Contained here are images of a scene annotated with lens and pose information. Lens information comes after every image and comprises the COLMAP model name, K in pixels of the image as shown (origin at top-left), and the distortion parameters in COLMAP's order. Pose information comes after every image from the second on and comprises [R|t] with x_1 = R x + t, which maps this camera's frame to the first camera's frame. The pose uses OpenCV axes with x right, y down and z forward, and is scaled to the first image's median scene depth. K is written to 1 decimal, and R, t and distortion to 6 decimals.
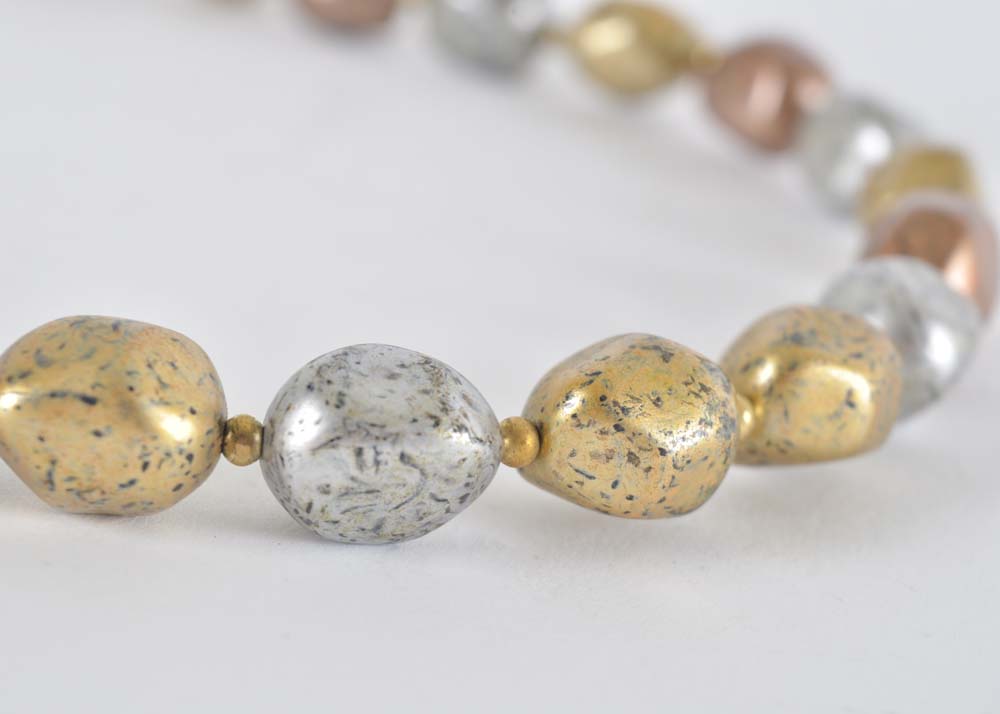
lens RADIAL K [[2485.0, 0, 500.0], [0, 2485.0, 357.0], [0, 0, 1]] dist [0.016914, 0.336318]
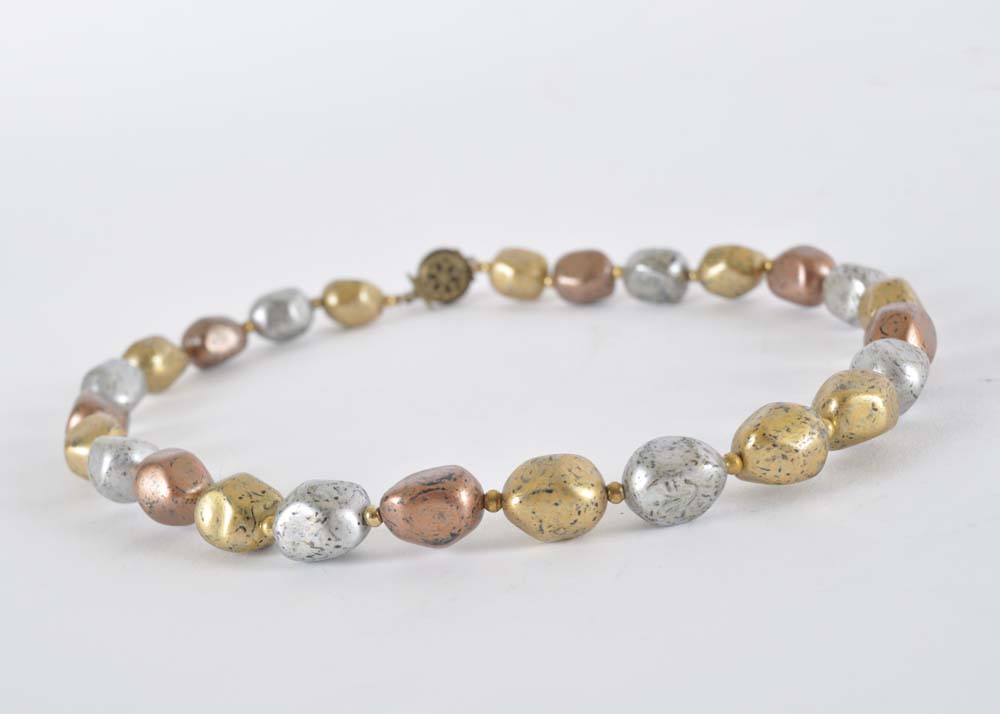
lens RADIAL K [[1423.0, 0, 500.0], [0, 1423.0, 357.0], [0, 0, 1]] dist [0.001793, 0.027683]
pose [[0.957526, -0.264417, -0.115011, -0.021420], [0.254091, 0.962307, -0.096964, 0.013352], [0.136315, 0.063623, 0.988621, -0.321796]]
